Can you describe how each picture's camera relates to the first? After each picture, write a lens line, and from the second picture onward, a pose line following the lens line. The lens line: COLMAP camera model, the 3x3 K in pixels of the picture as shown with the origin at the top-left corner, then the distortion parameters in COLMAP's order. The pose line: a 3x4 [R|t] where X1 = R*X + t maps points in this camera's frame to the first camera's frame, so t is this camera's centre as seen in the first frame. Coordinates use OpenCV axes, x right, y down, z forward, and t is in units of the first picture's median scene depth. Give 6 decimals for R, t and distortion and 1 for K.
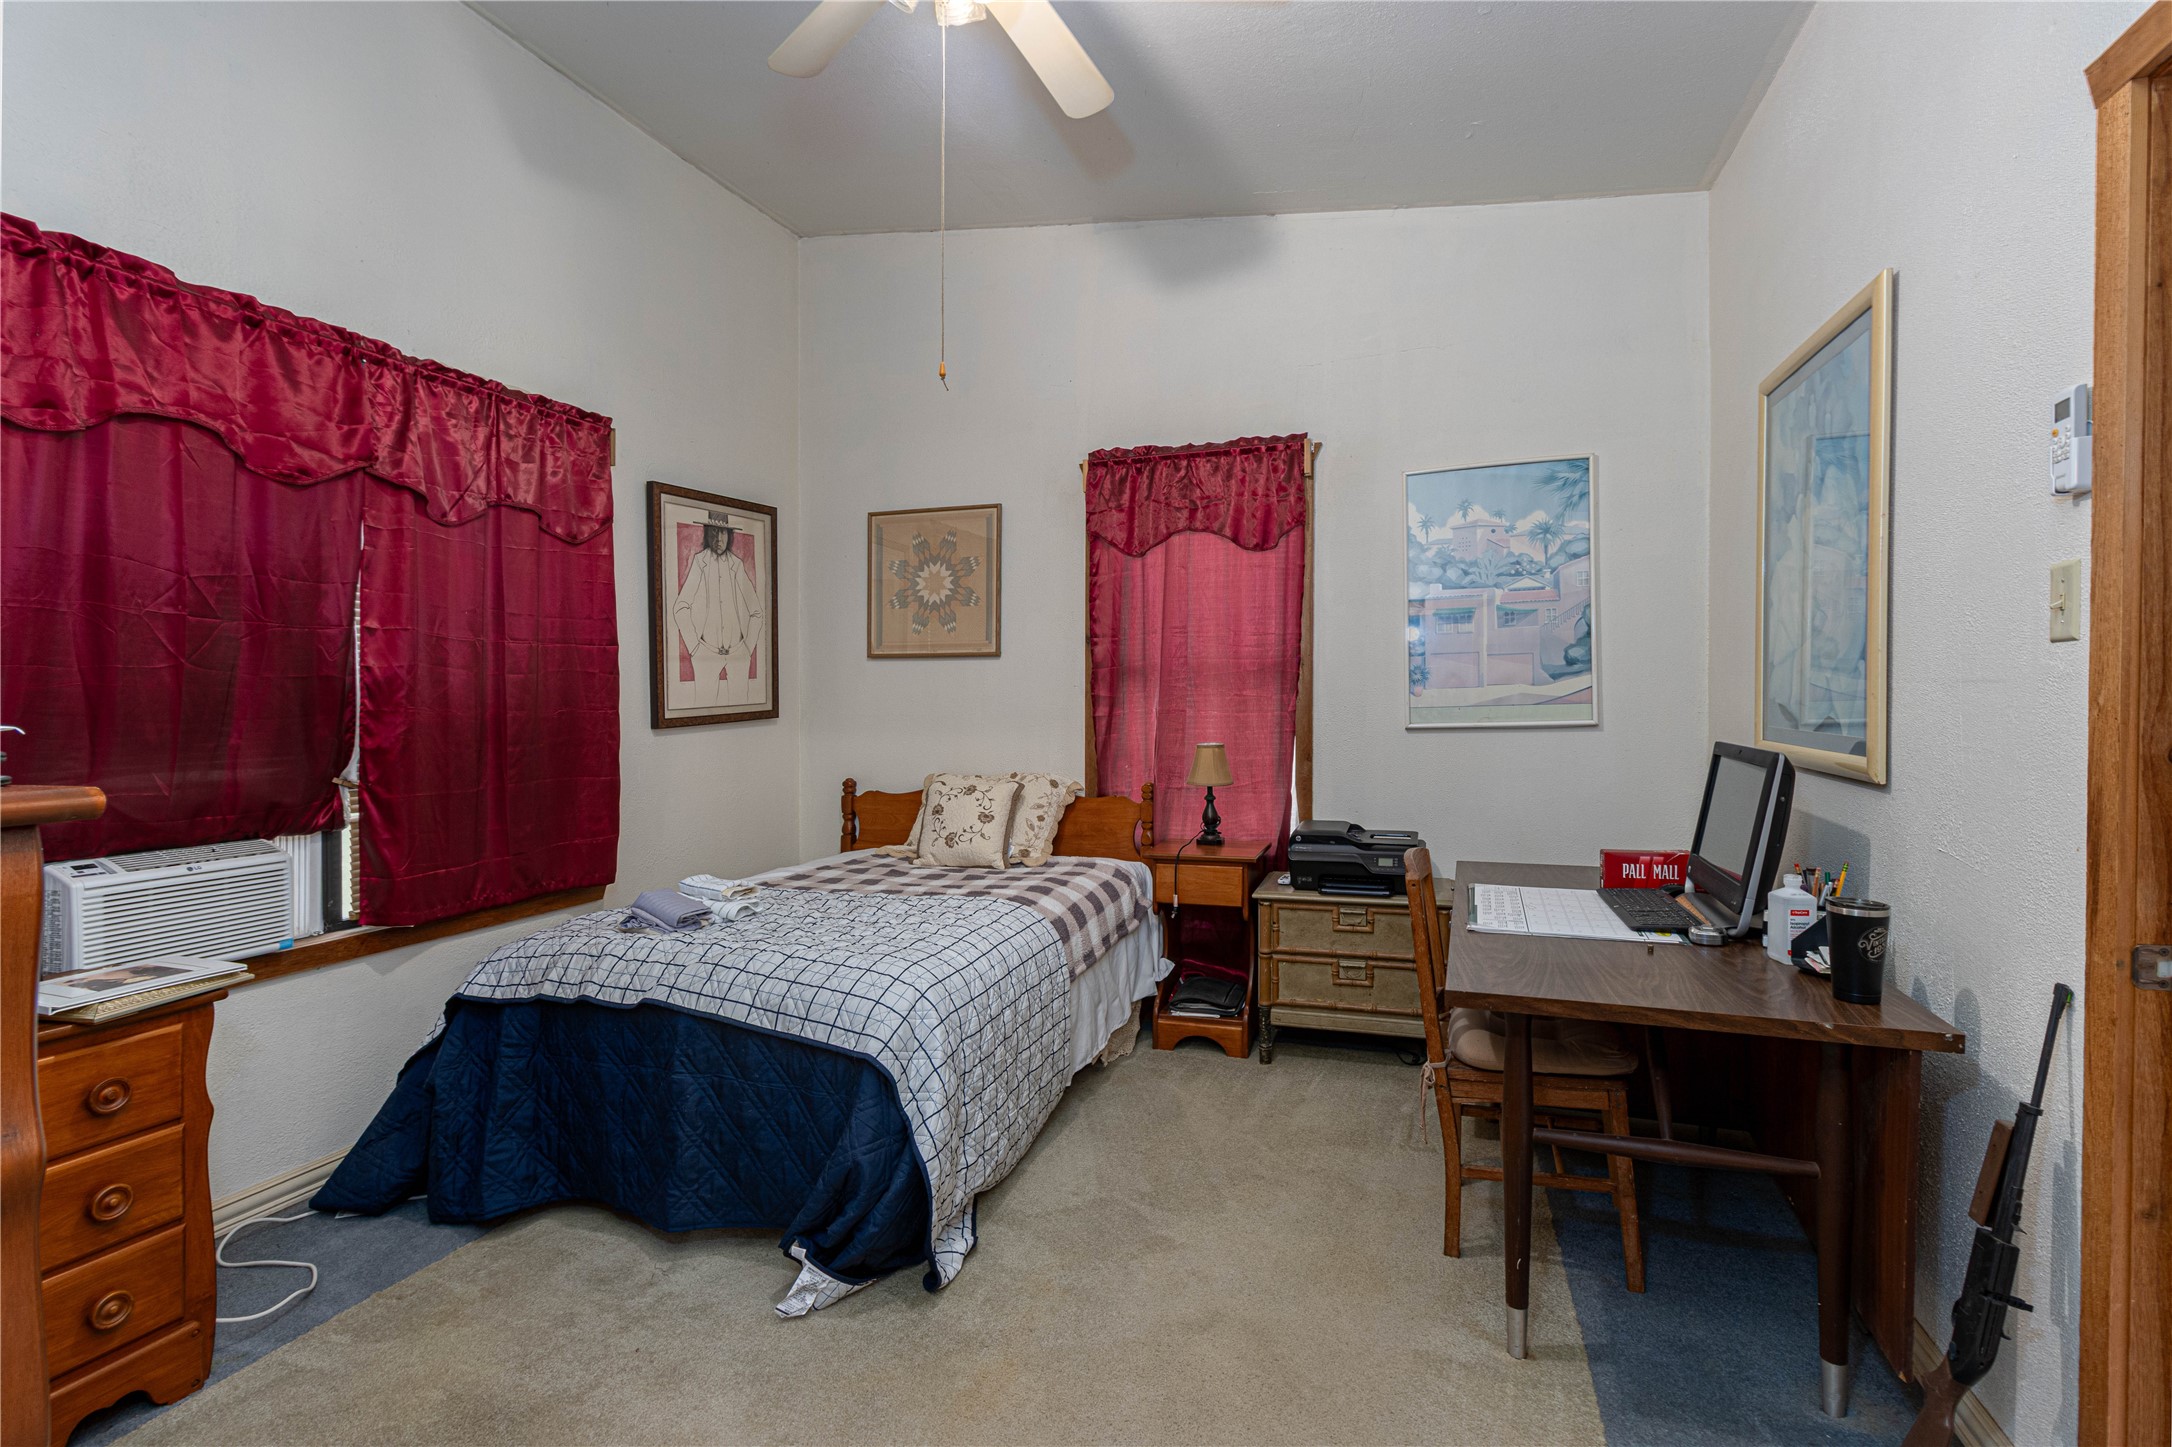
lens RADIAL K [[1016.4, 0, 1092.4], [0, 1016.4, 713.8], [0, 0, 1]] dist [-0.000722, 0.000144]
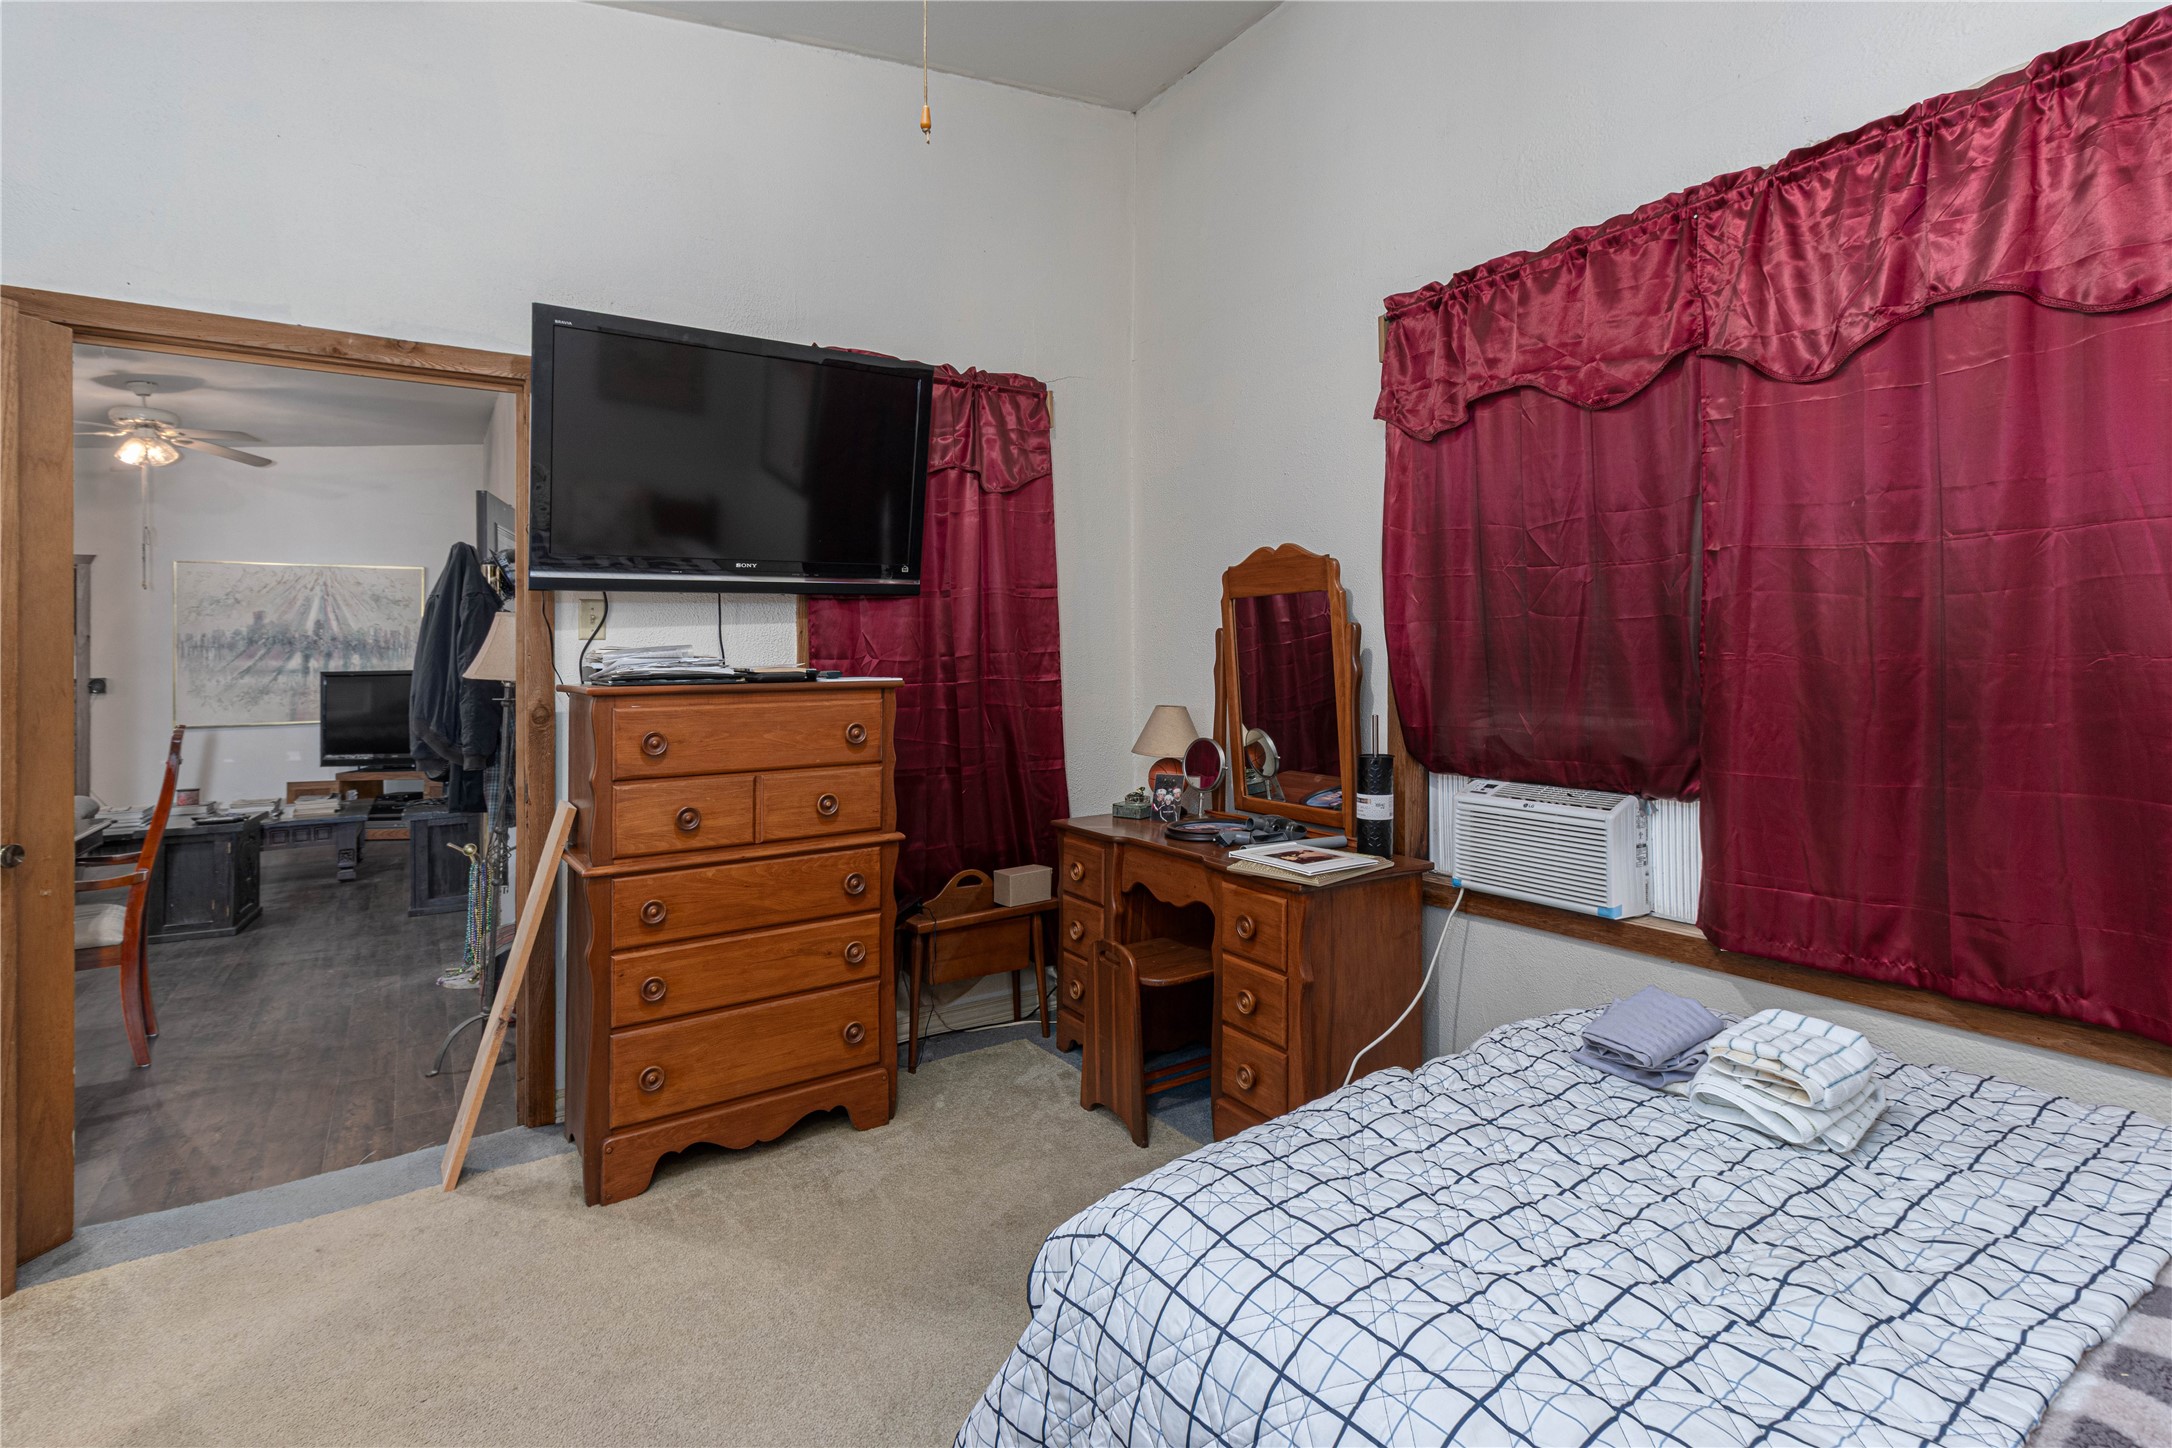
lens RADIAL K [[1031.0, 0, 1082.2], [0, 1031.0, 638.2], [0, 0, 1]] dist [0.001634, 0.000422]
pose [[-0.606973, 0.000090, -0.794722, 0.230576], [0.008468, 0.999944, -0.006354, -0.017587], [0.794677, -0.010586, -0.606940, 1.172687]]
